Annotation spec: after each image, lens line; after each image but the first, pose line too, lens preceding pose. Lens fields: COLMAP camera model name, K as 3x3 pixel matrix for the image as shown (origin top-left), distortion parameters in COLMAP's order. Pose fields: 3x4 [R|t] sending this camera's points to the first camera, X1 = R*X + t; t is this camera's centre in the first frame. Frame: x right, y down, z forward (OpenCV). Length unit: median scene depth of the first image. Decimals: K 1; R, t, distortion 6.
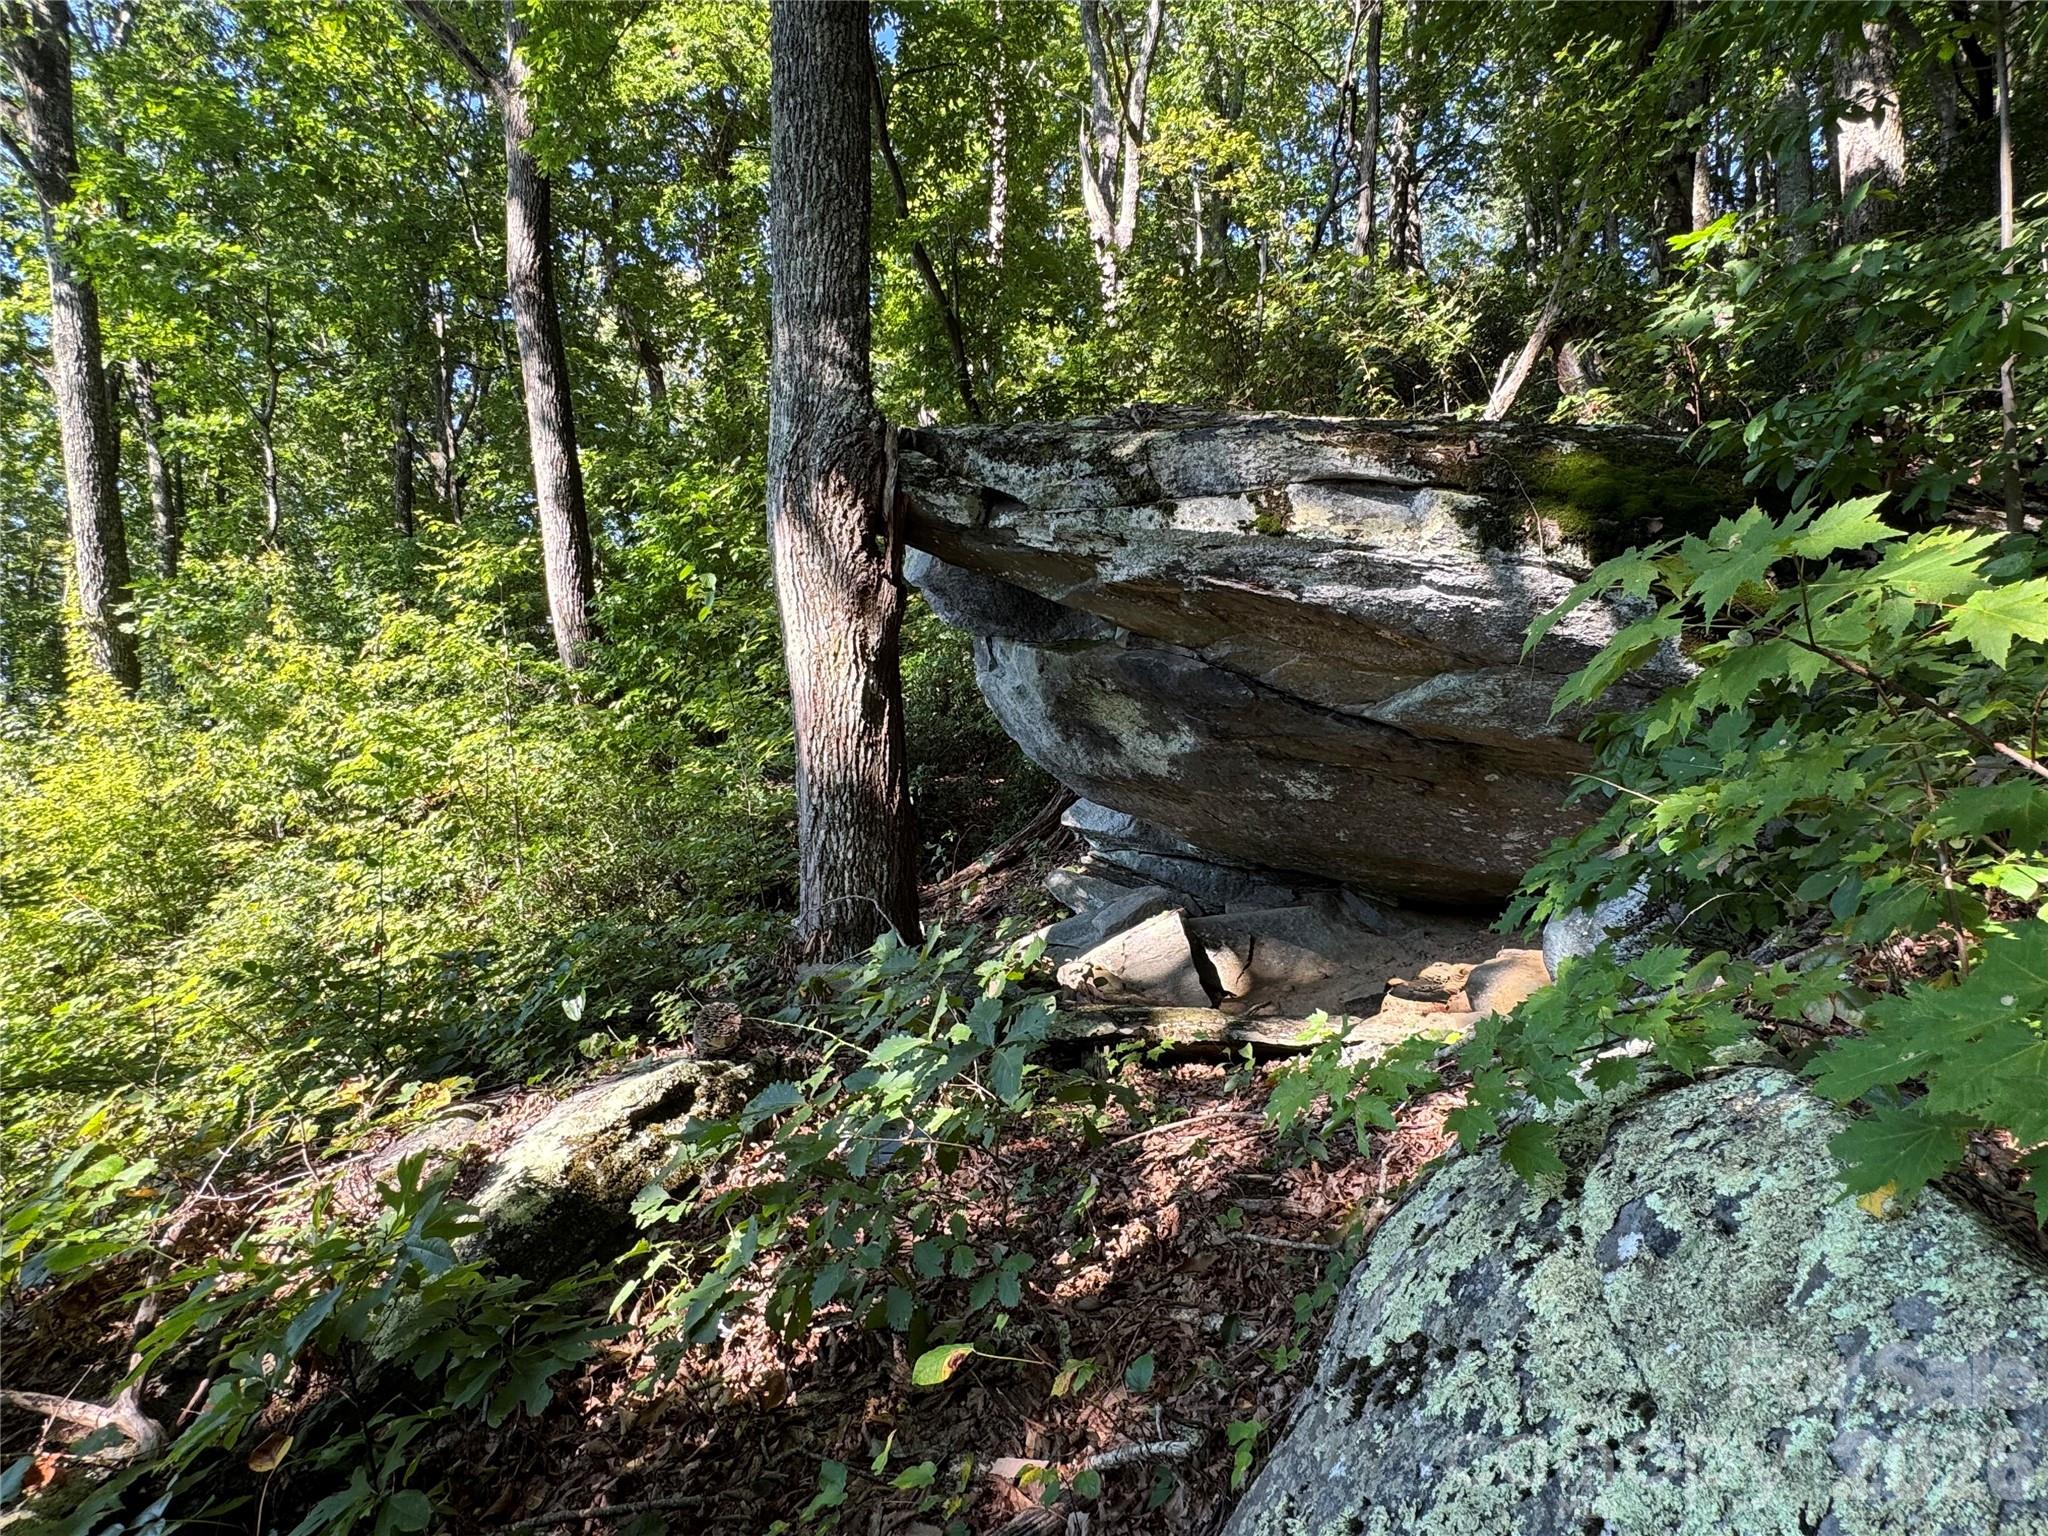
lens RADIAL K [[1087.1, 0, 1024.0], [0, 1087.1, 768.0], [0, 0, 1]] dist [-0.002232, -0.001268]
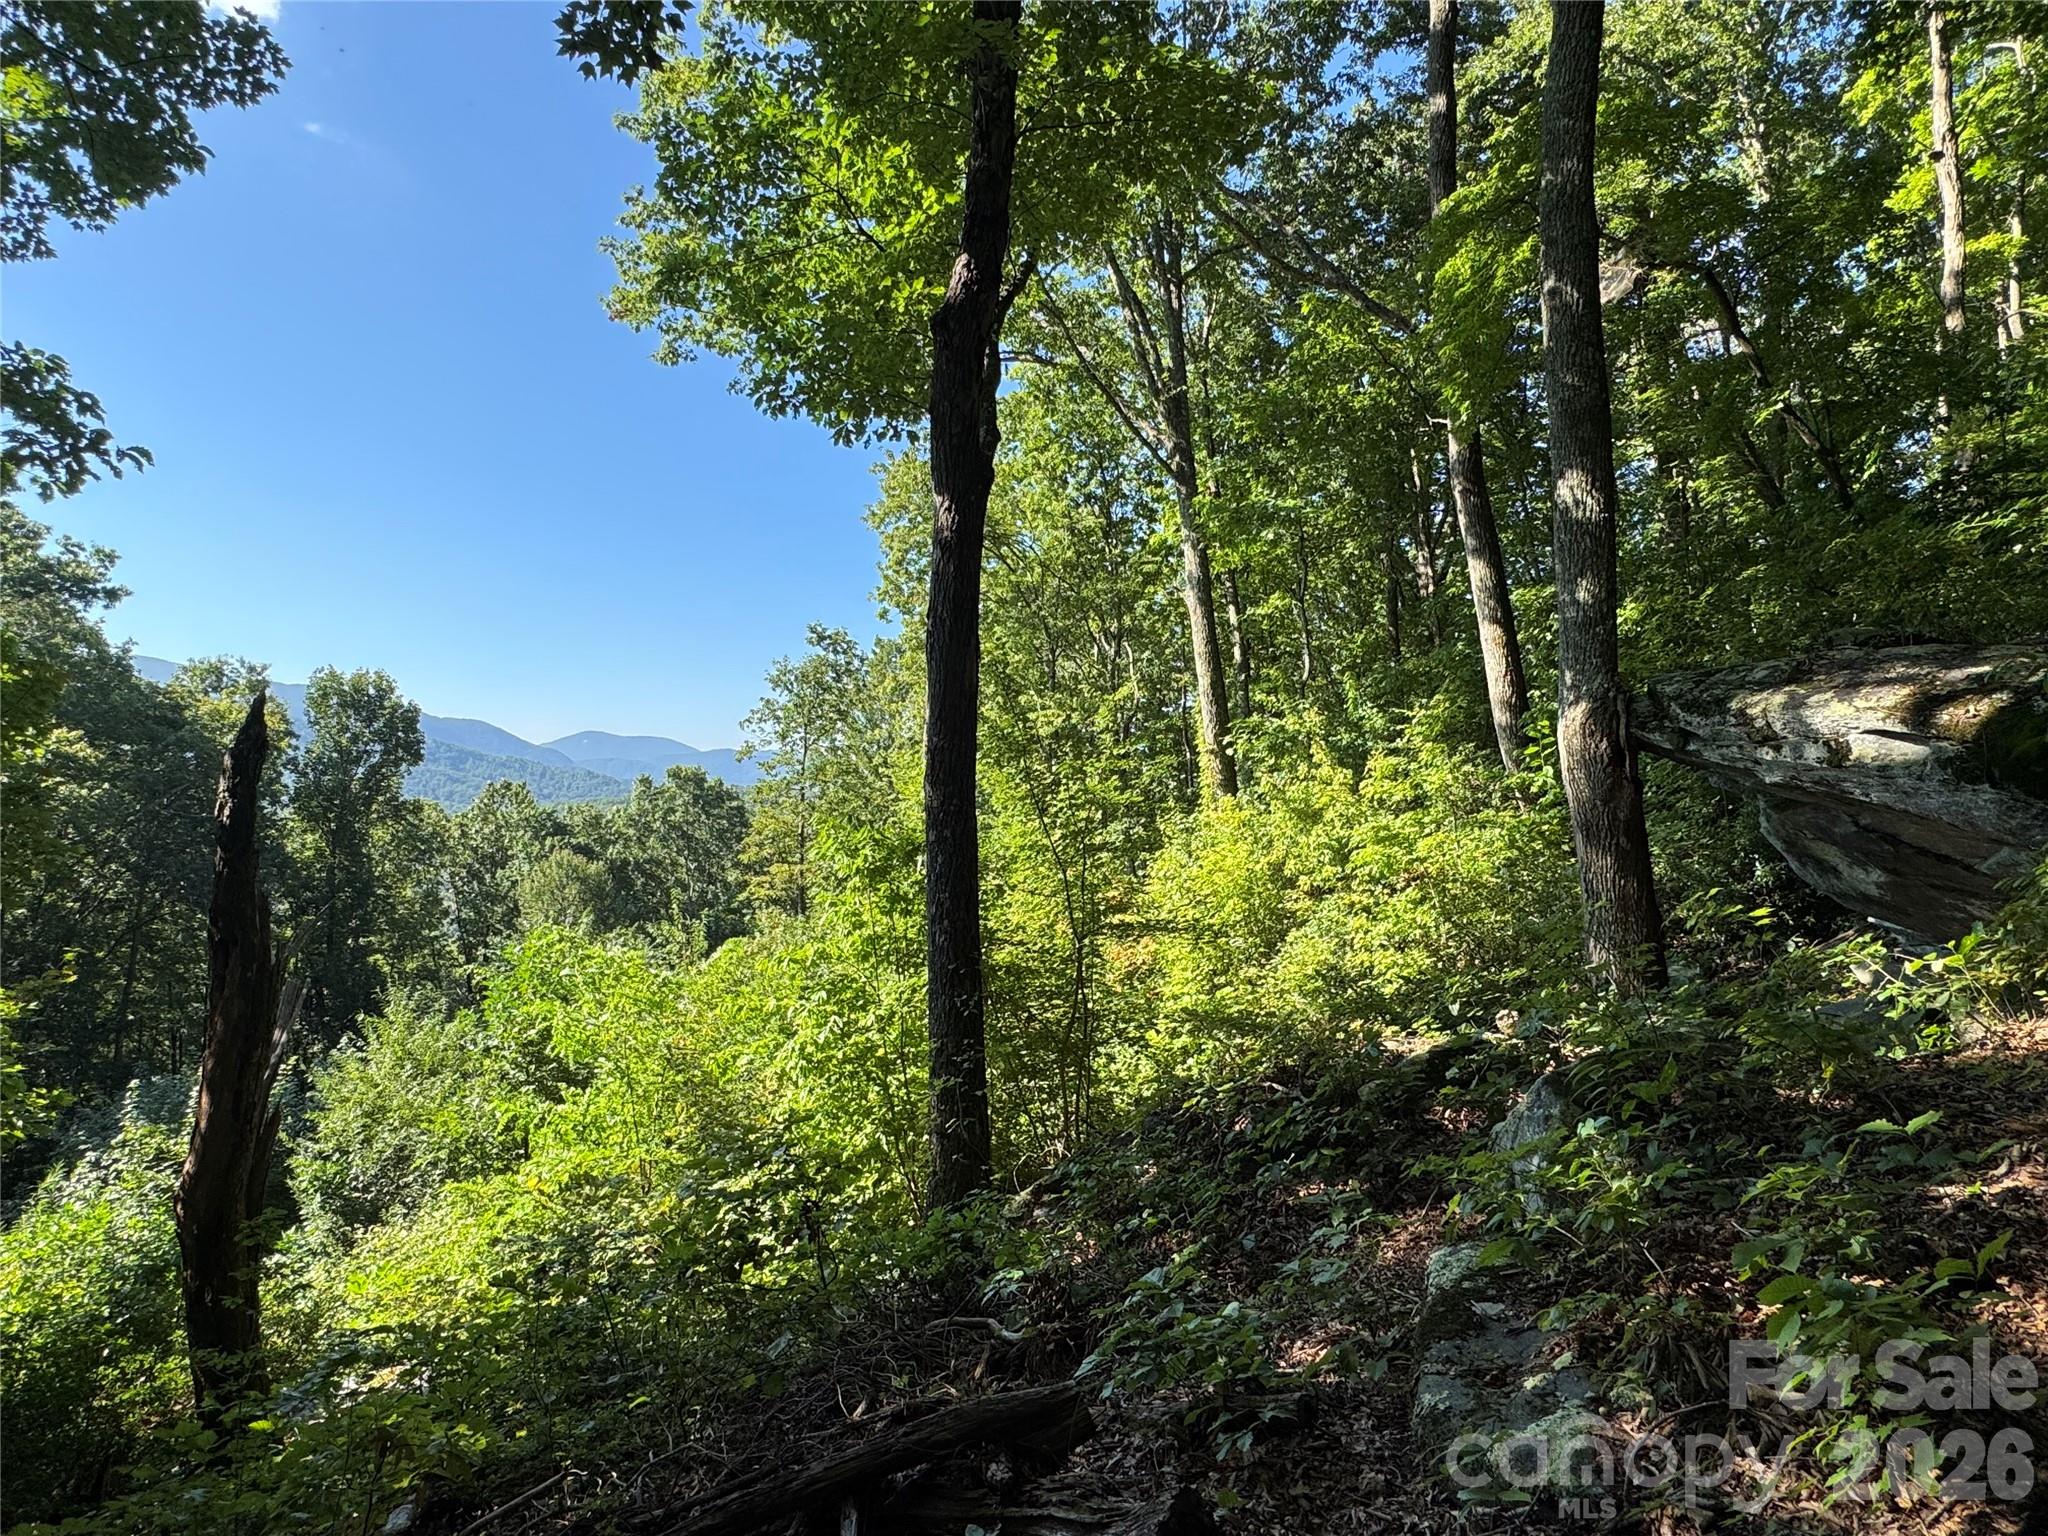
lens RADIAL K [[1117.2, 0, 1013.3], [0, 1117.2, 775.2], [0, 0, 1]] dist [-0.000299, 0.000850]
pose [[0.649787, -0.046289, -0.758706, 0.246847], [0.025091, 0.998906, -0.039454, -0.058001], [0.759702, 0.006600, 0.650238, -0.372635]]
